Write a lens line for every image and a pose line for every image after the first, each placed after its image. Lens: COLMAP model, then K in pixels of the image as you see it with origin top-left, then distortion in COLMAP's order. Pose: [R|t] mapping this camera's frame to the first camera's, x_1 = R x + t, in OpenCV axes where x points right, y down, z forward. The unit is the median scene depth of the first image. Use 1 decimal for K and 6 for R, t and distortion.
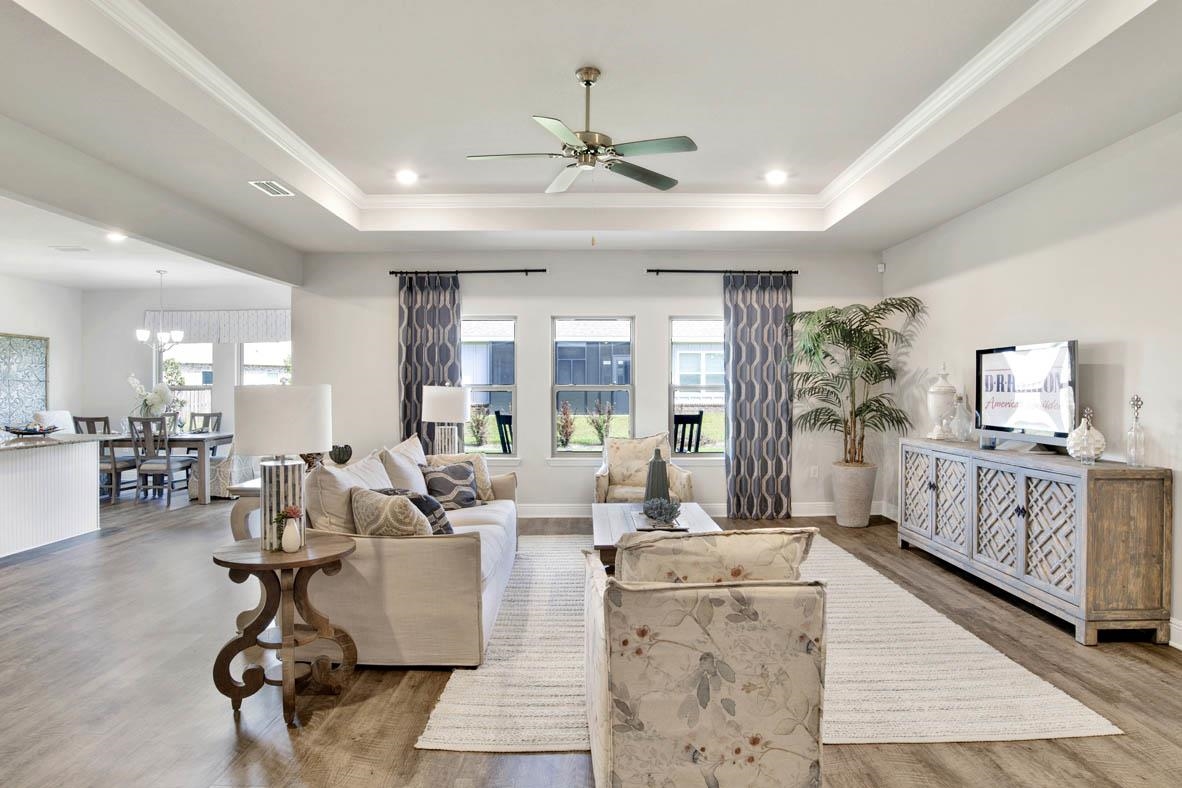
lens RADIAL K [[684.5, 0, 593.7], [0, 684.5, 391.8], [0, 0, 1]] dist [-0.047813, 0.000008]
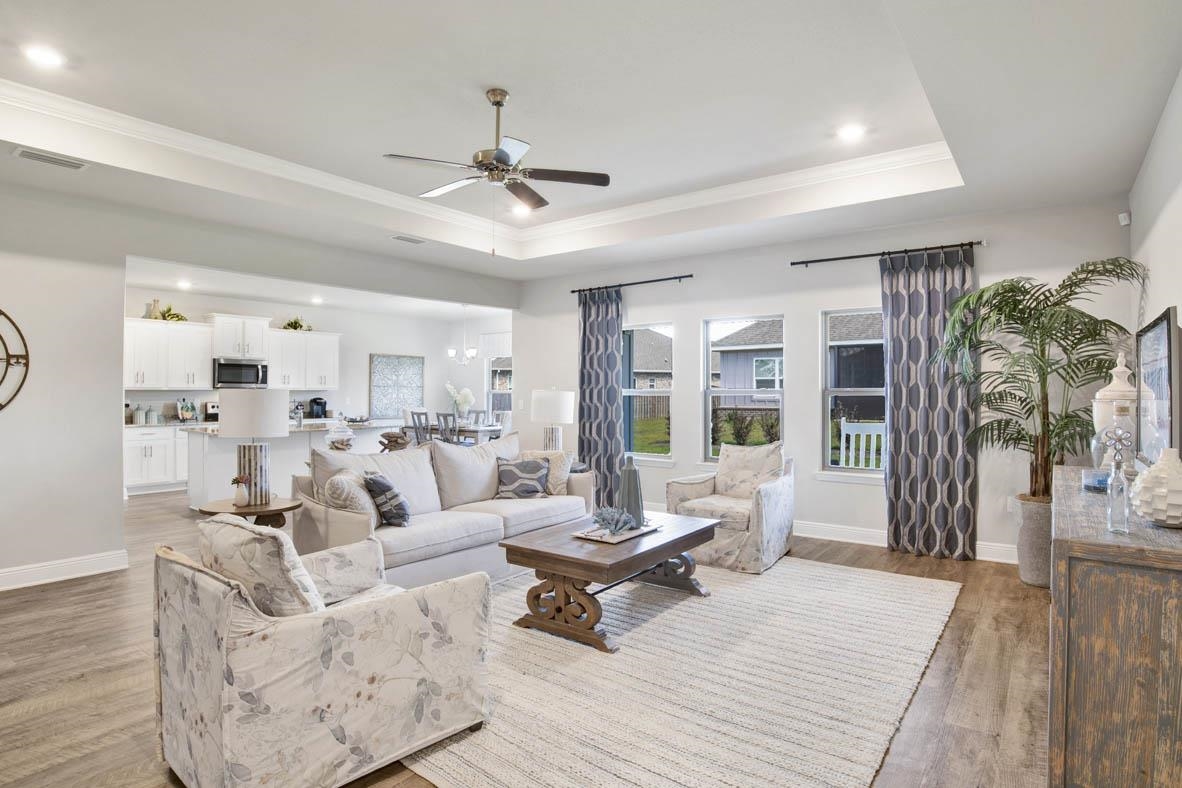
lens RADIAL K [[626.3, 0, 590.9], [0, 626.3, 393.3], [0, 0, 1]] dist [-0.049323, 0.002391]
pose [[0.791617, 0.003403, -0.611008, 0.374613], [-0.006531, 0.999974, -0.002892, -0.000091], [0.610983, 0.006280, 0.791619, 0.182645]]
